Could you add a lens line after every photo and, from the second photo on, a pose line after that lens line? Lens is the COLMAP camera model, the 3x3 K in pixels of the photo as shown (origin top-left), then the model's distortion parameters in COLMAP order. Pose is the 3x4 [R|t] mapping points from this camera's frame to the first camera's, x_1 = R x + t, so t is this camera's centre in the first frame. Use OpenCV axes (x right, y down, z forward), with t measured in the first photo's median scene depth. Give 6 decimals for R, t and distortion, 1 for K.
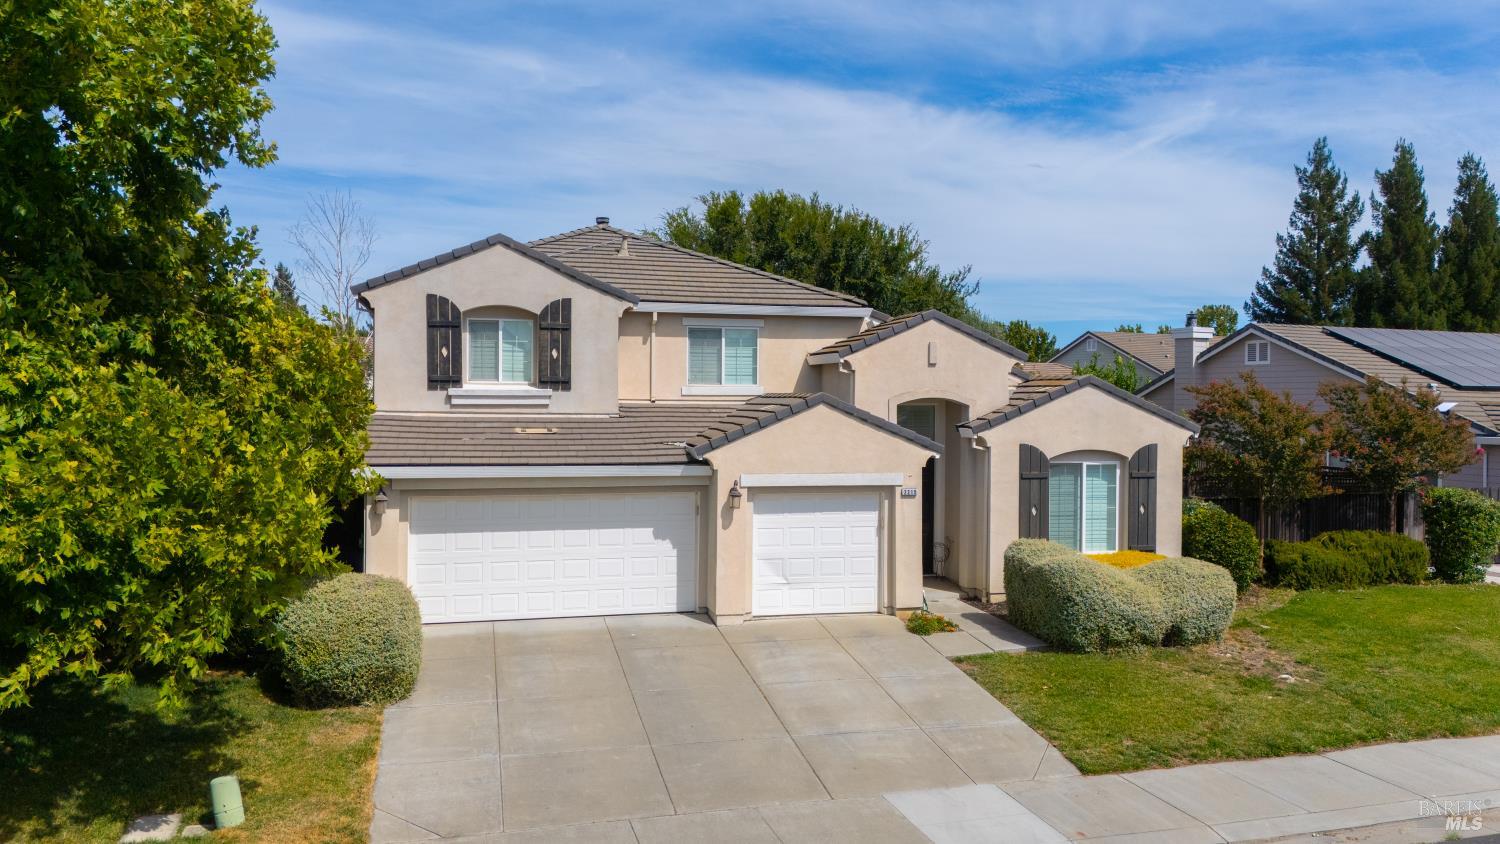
lens RADIAL K [[1141.2, 0, 749.4], [0, 1141.2, 419.4], [0, 0, 1]] dist [0.071523, -0.077437]
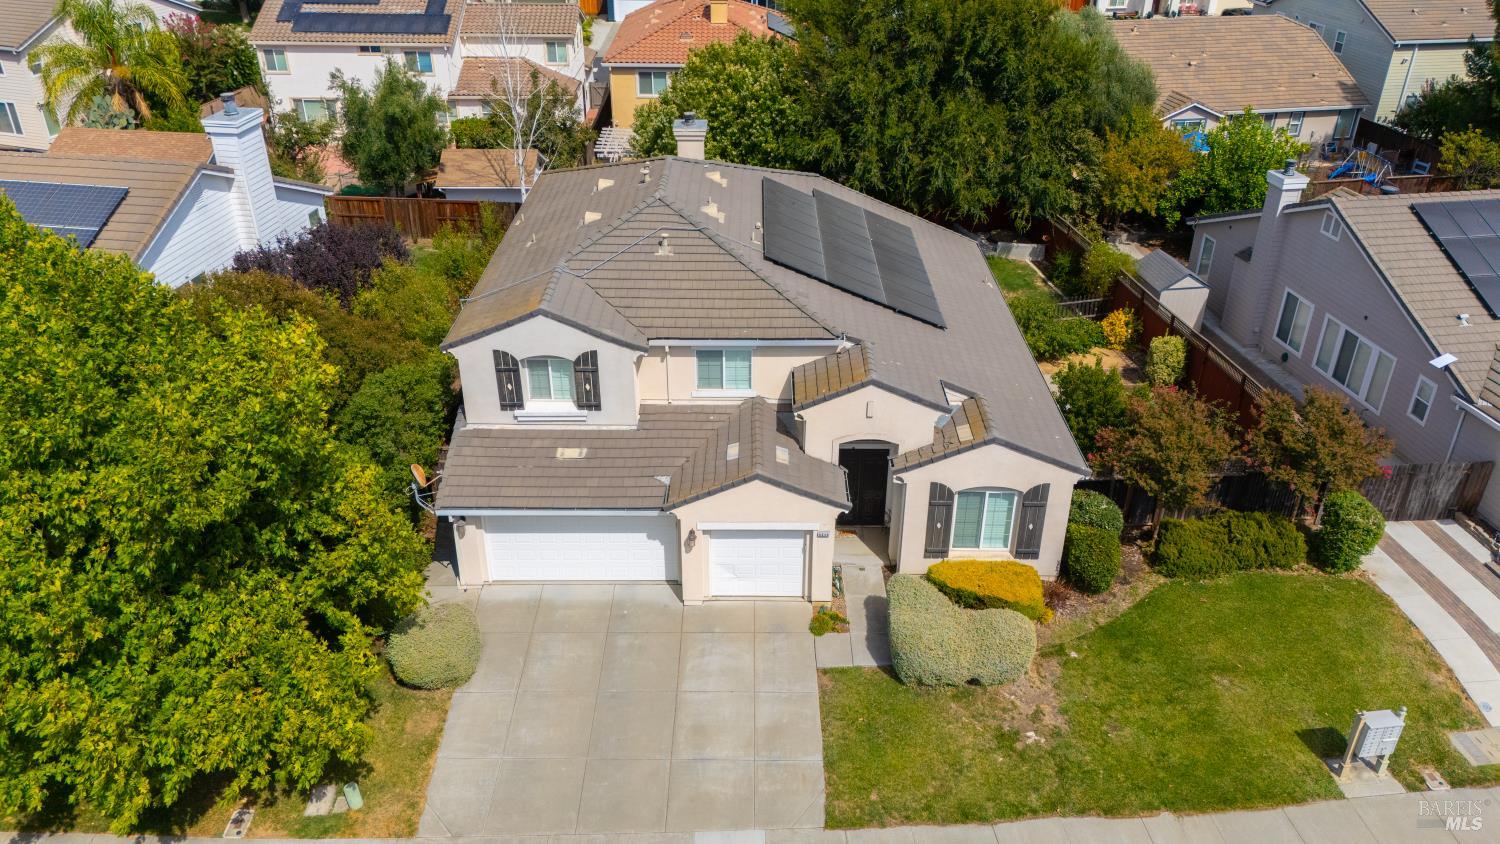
lens RADIAL K [[1113.0, 0, 750.2], [0, 1113.0, 413.4], [0, 0, 1]] dist [0.069977, -0.075494]
pose [[0.968327, 0.116479, -0.220850, 0.332871], [0.000377, 0.883834, 0.467800, -0.691318], [0.249684, -0.453067, 0.855797, -0.105193]]
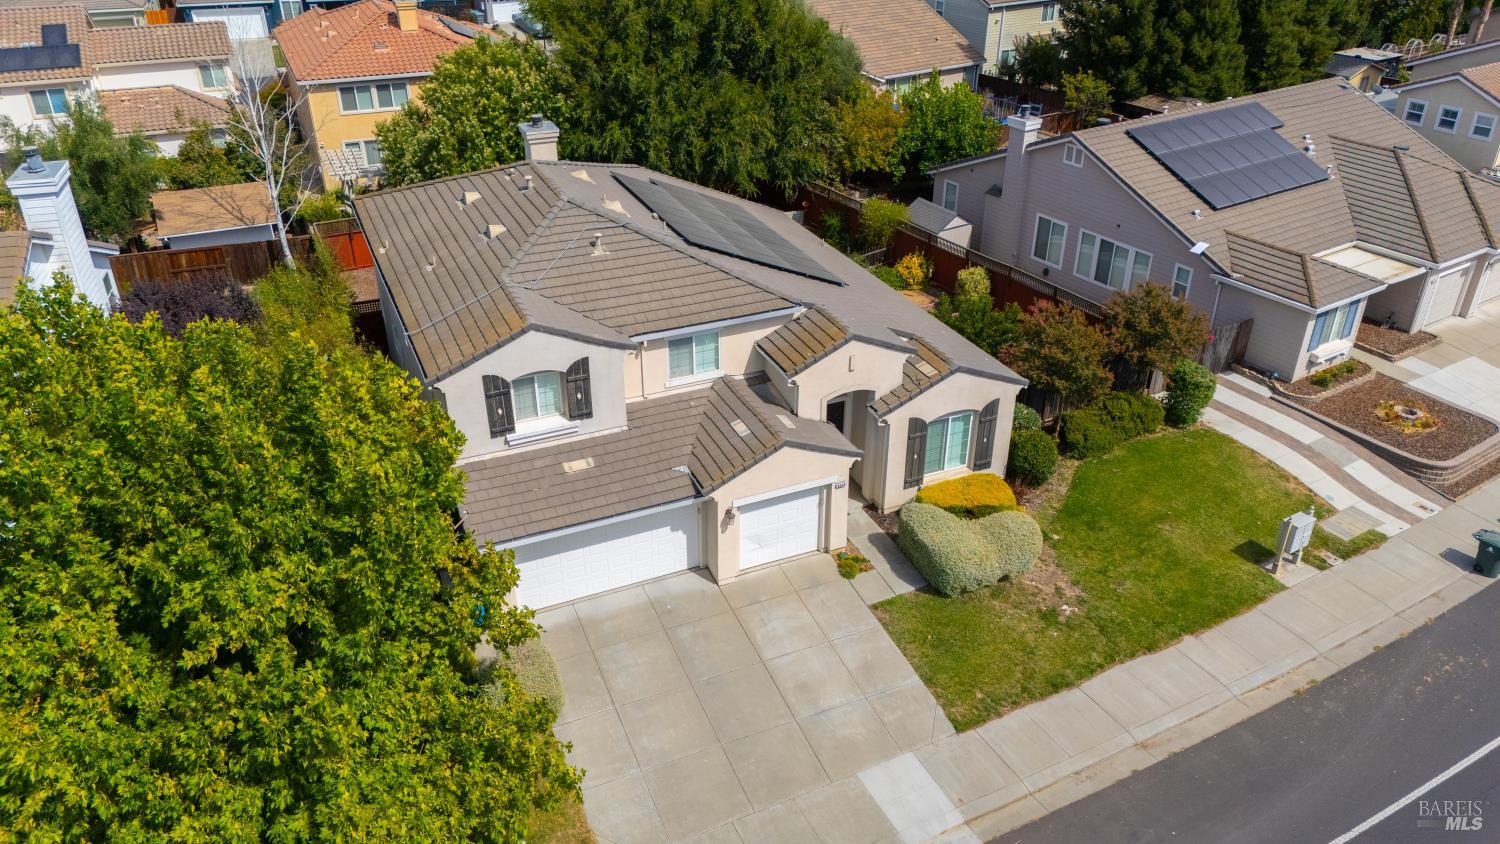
lens RADIAL K [[1106.6, 0, 750.0], [0, 1106.6, 422.0], [0, 0, 1]] dist [0.071139, -0.076466]
pose [[0.984794, -0.088926, 0.149239, -0.180721], [0.007094, 0.878923, 0.476910, -0.687160], [-0.173579, -0.468600, 0.866190, -0.177703]]
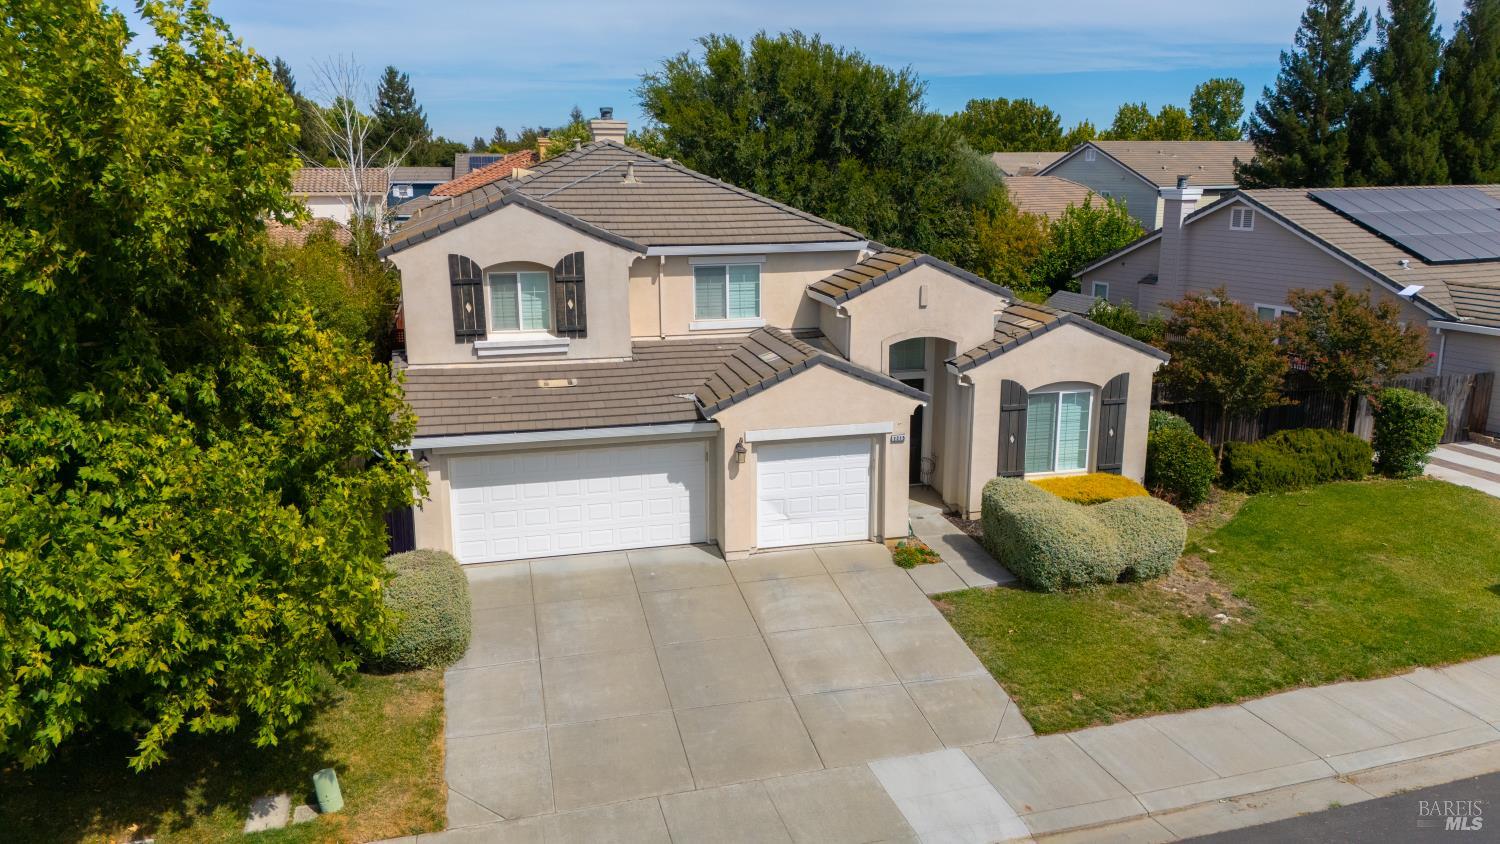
lens RADIAL K [[1106.6, 0, 750.0], [0, 1106.6, 422.0], [0, 0, 1]] dist [0.071139, -0.076466]
pose [[0.999930, -0.010771, -0.004820, 0.001937], [0.011548, 0.977166, 0.212162, -0.179331], [0.002425, -0.212203, 0.977223, -0.042153]]
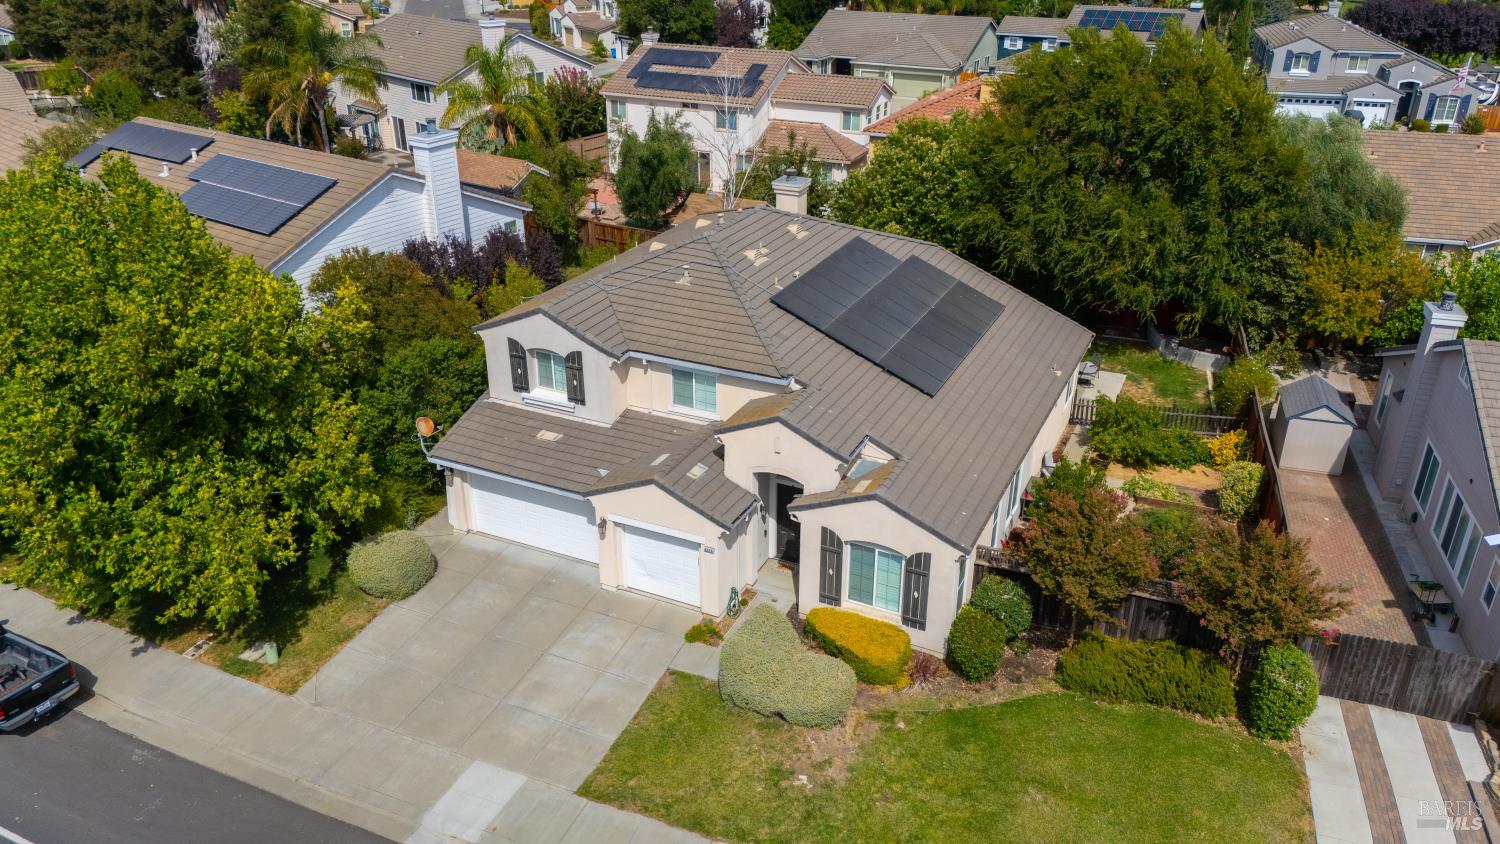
lens RADIAL K [[1113.0, 0, 750.2], [0, 1113.0, 413.4], [0, 0, 1]] dist [0.069977, -0.075494]
pose [[0.767220, 0.266645, -0.583330, 0.972537], [-0.006884, 0.912858, 0.408220, -0.684705], [0.641347, -0.309179, 0.702198, 0.075518]]
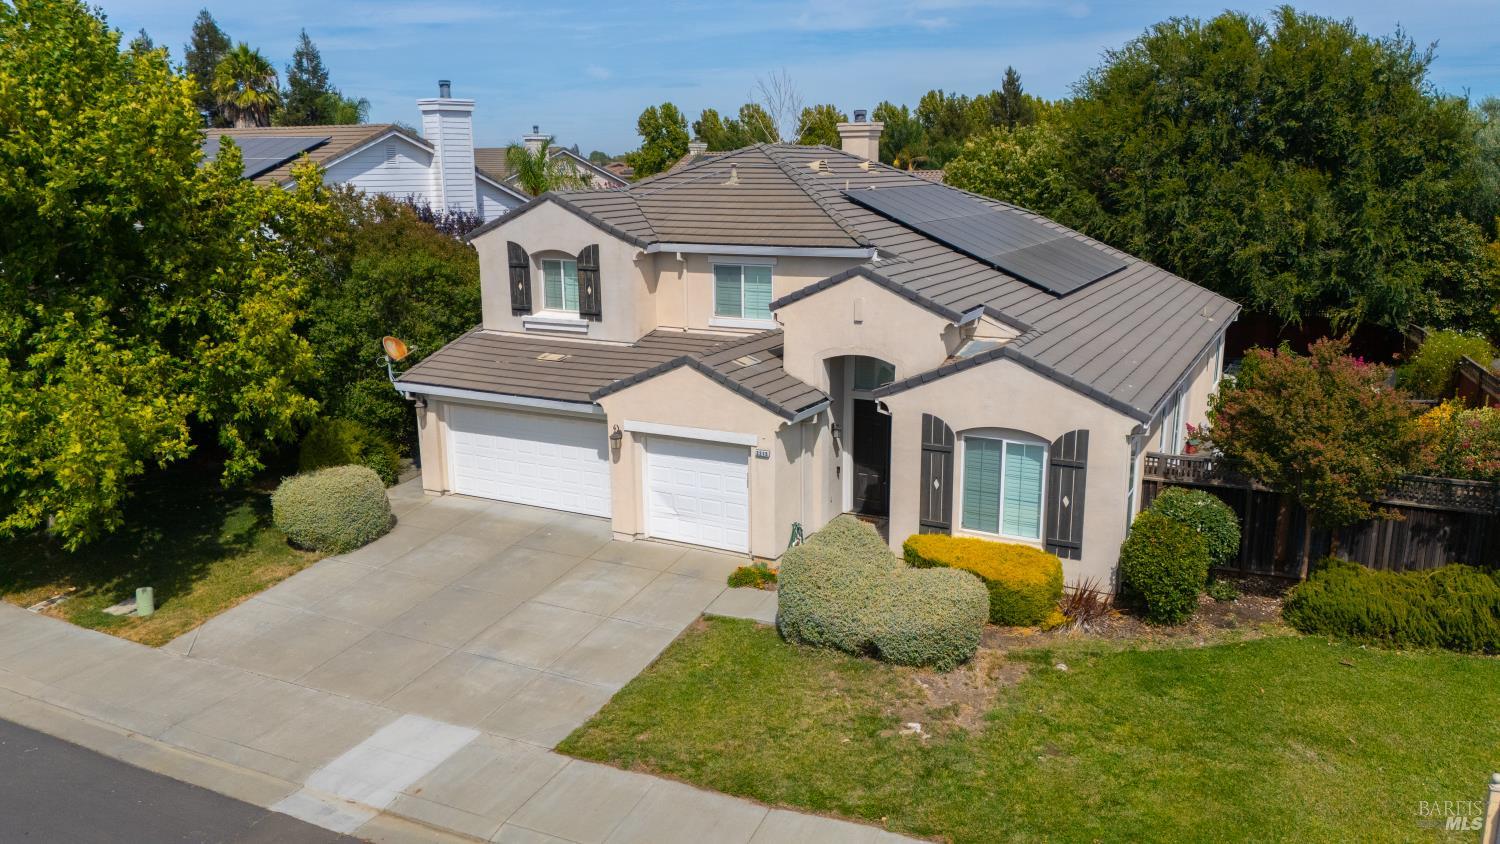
lens RADIAL K [[1106.6, 0, 750.0], [0, 1106.6, 422.0], [0, 0, 1]] dist [0.071139, -0.076466]
pose [[0.742362, 0.138876, -0.655448, 0.792776], [0.000000, 0.978282, 0.207278, -0.175240], [0.669999, -0.153875, 0.726239, 0.255583]]
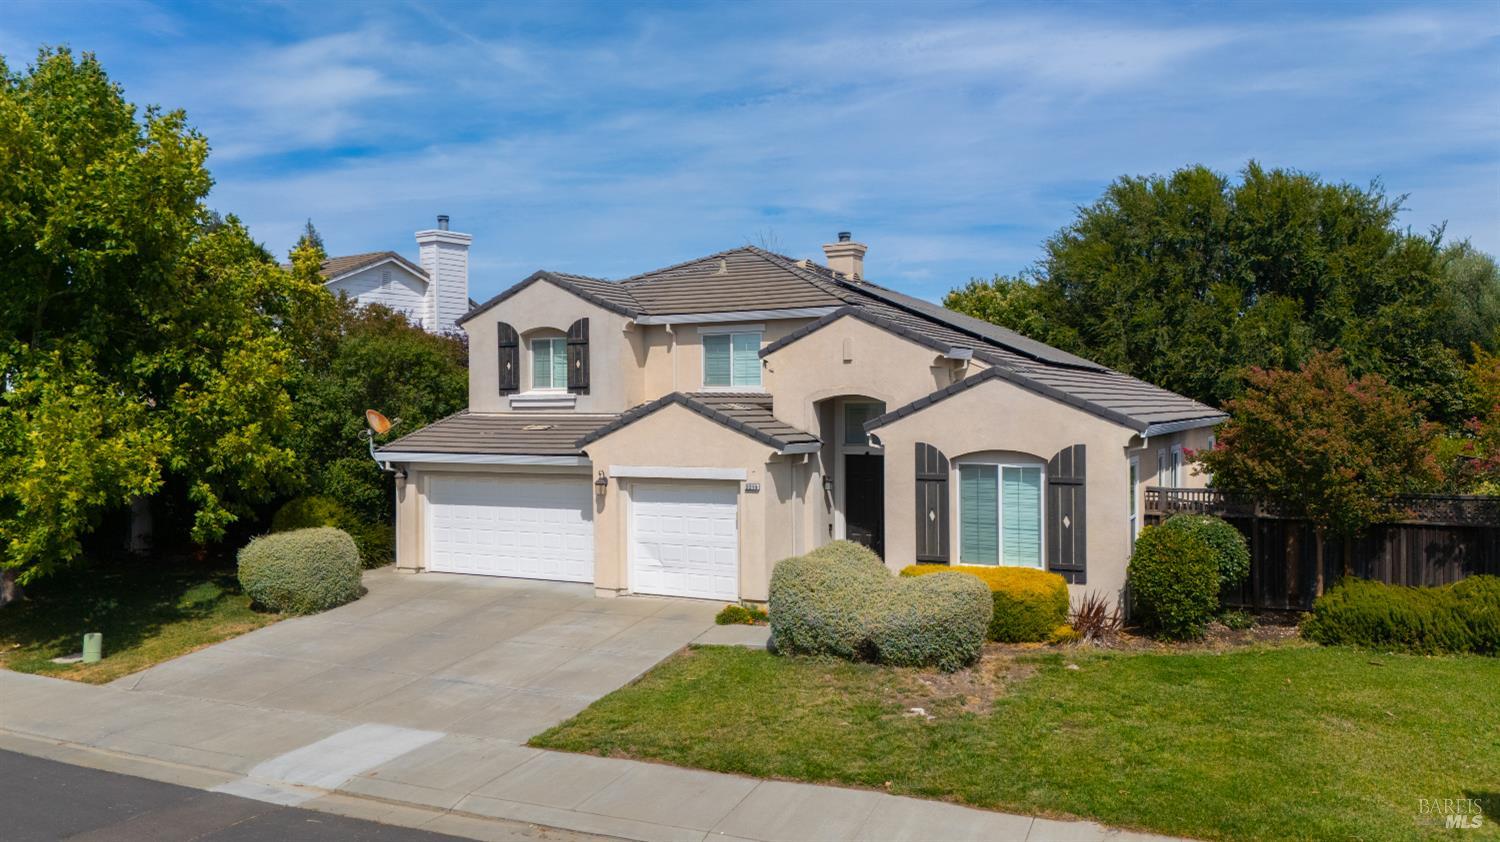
lens RADIAL K [[1118.9, 0, 750.0], [0, 1118.9, 421.0], [0, 0, 1]] dist [0.071738, -0.077509]
pose [[0.749948, -0.003588, -0.661487, 0.797766], [-0.000120, 0.999985, -0.005560, 0.009878], [0.661497, 0.004249, 0.749936, 0.247281]]
